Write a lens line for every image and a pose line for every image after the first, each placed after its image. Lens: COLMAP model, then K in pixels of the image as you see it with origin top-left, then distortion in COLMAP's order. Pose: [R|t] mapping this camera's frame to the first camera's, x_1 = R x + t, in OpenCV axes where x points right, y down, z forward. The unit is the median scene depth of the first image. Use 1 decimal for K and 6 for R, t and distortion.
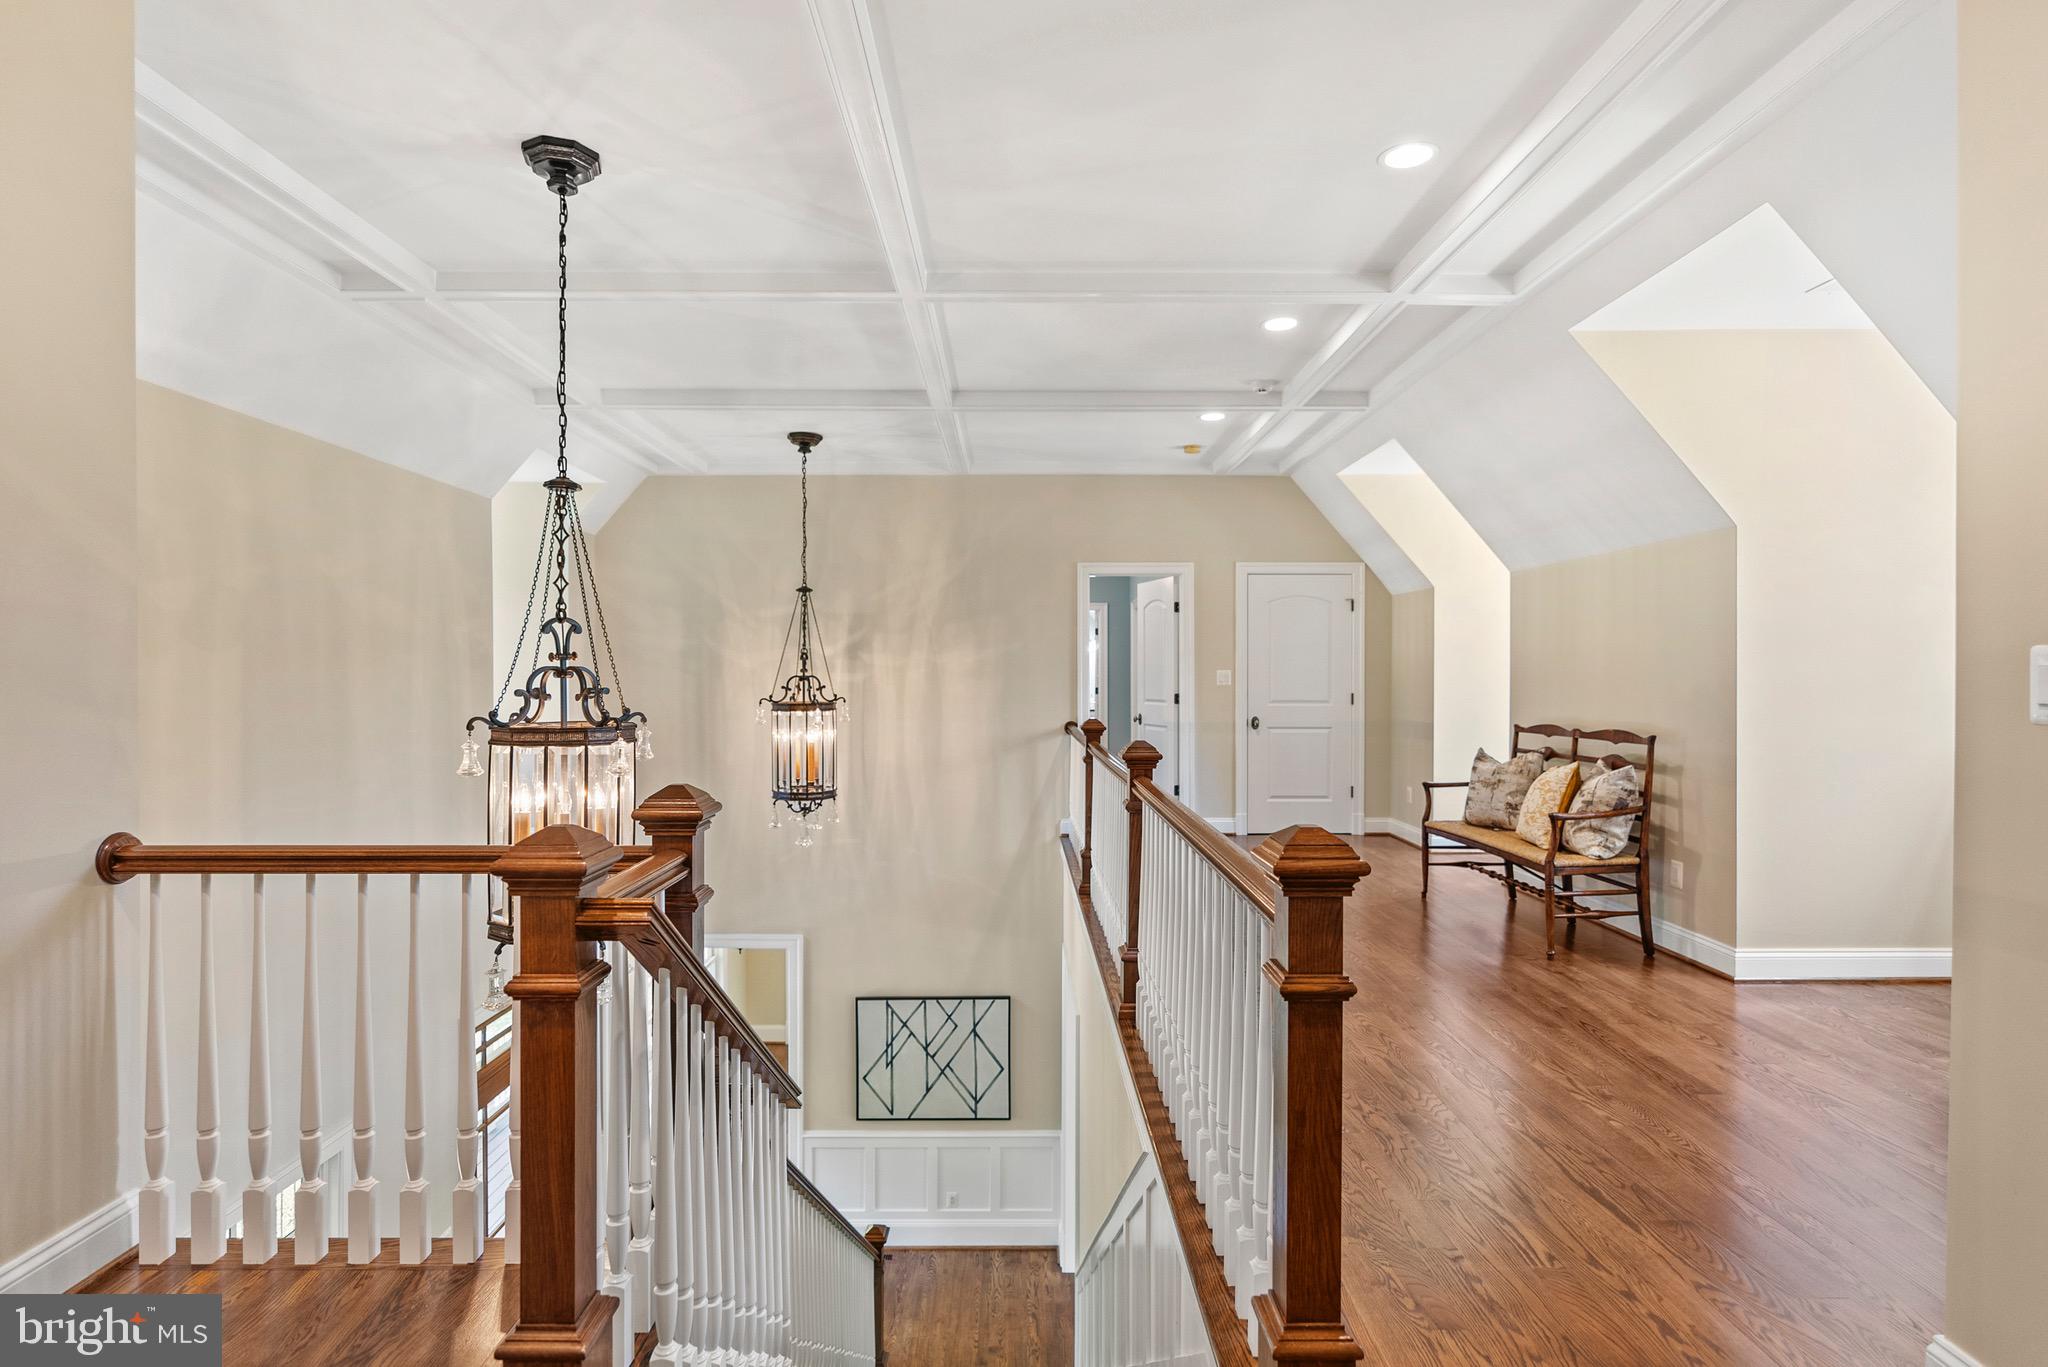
lens RADIAL K [[1063.5, 0, 1023.9], [0, 1063.5, 685.8], [0, 0, 1]] dist [0.000533, 0.000017]
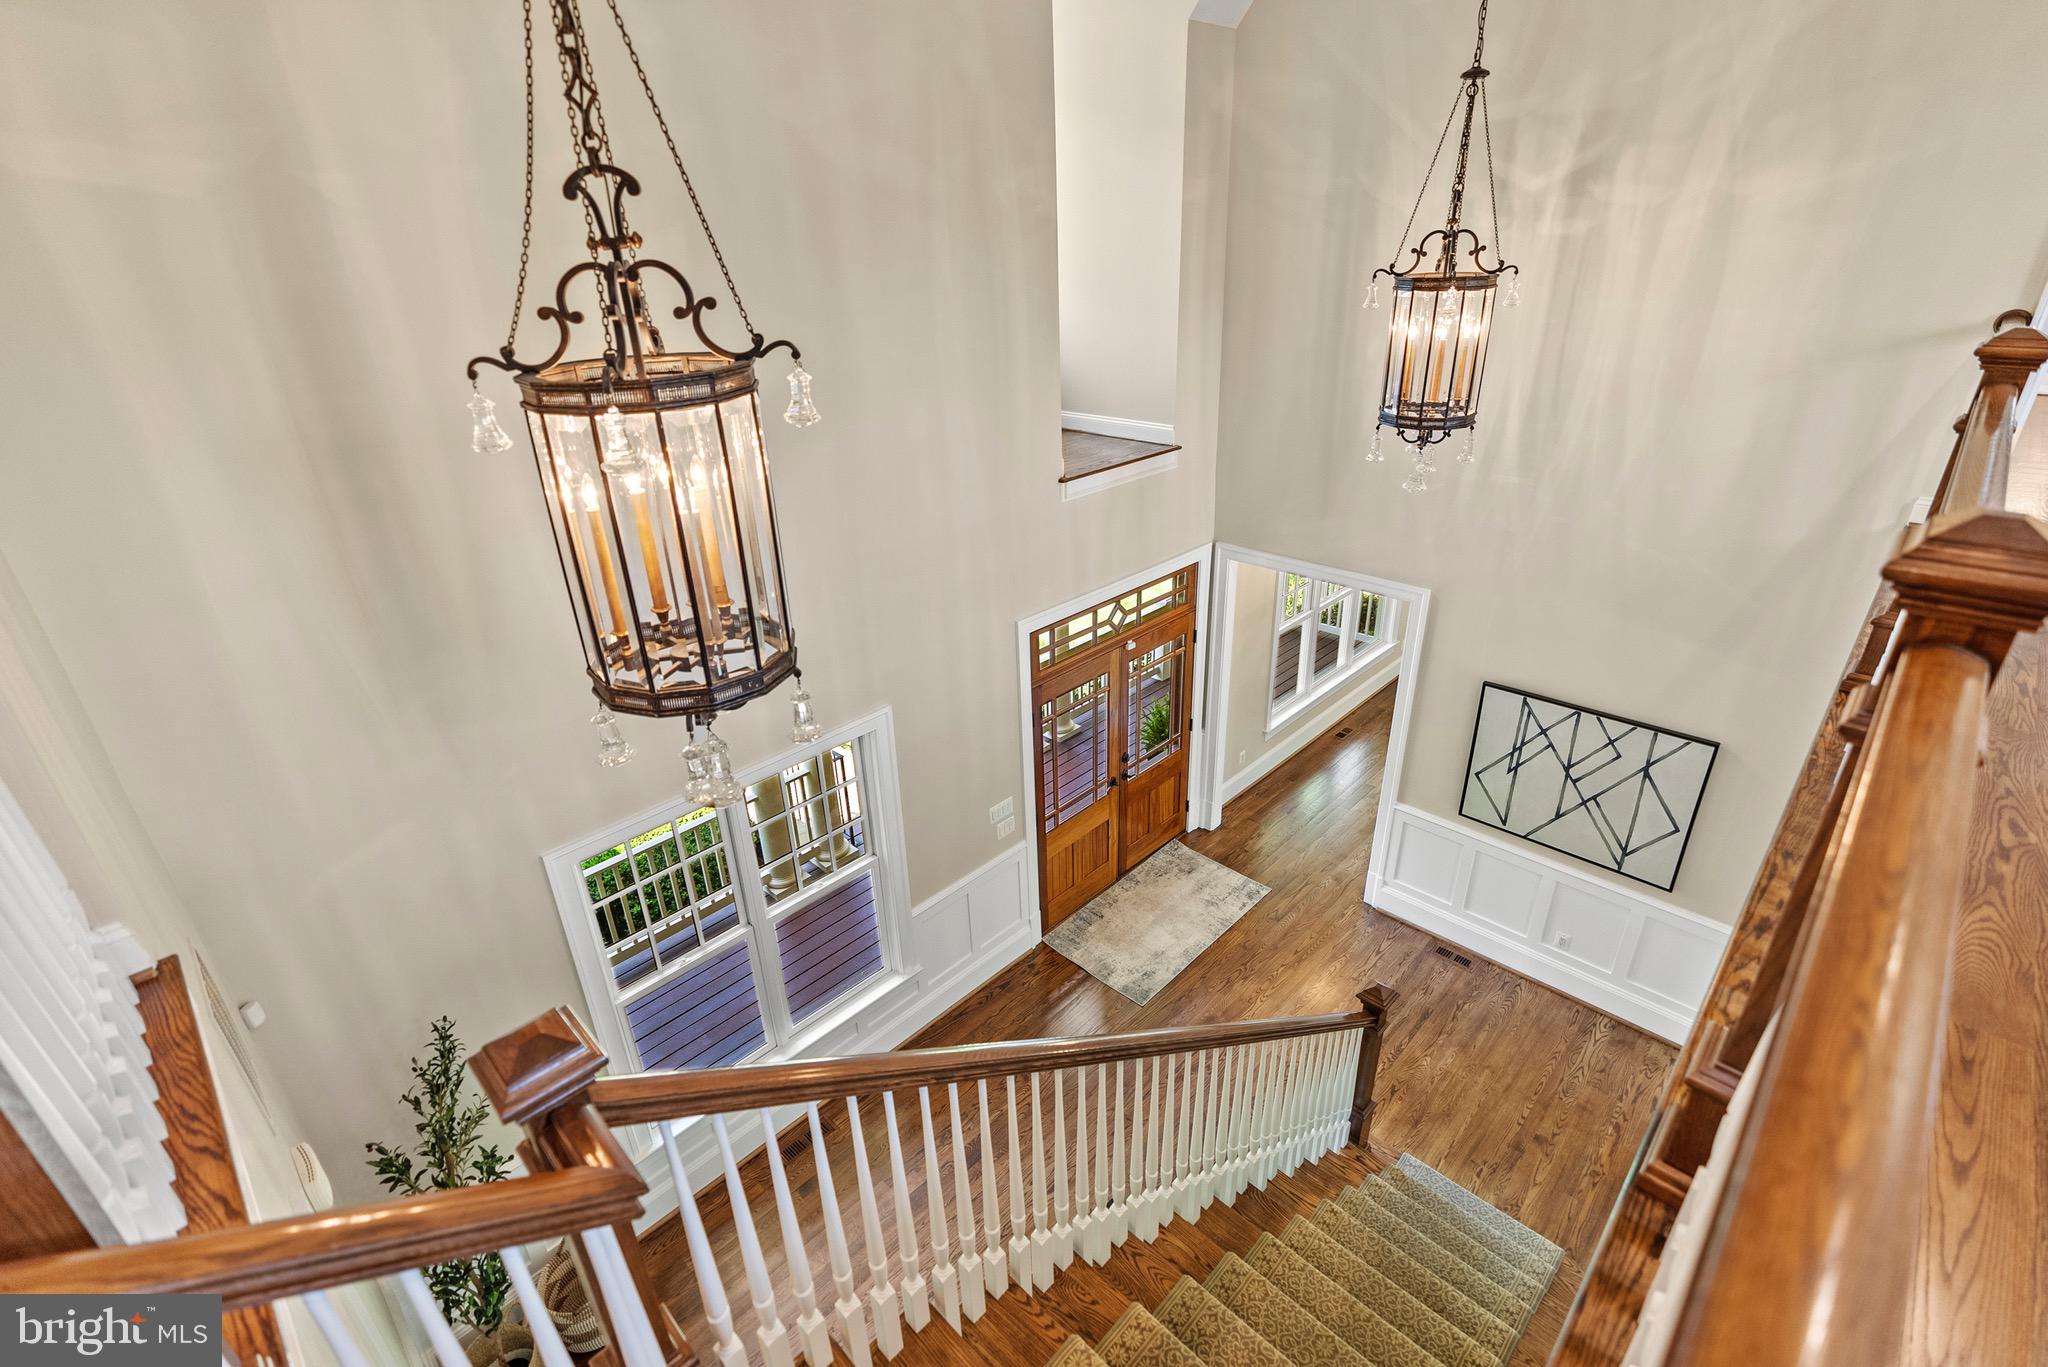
lens RADIAL K [[944.4, 0, 1018.1], [0, 944.4, 684.5], [0, 0, 1]] dist [-0.004094, 0.000351]
pose [[0.708668, 0.283086, -0.646260, 0.047821], [0.027129, 0.904366, 0.425895, -0.009566], [0.705021, -0.319350, 0.633215, 0.319919]]
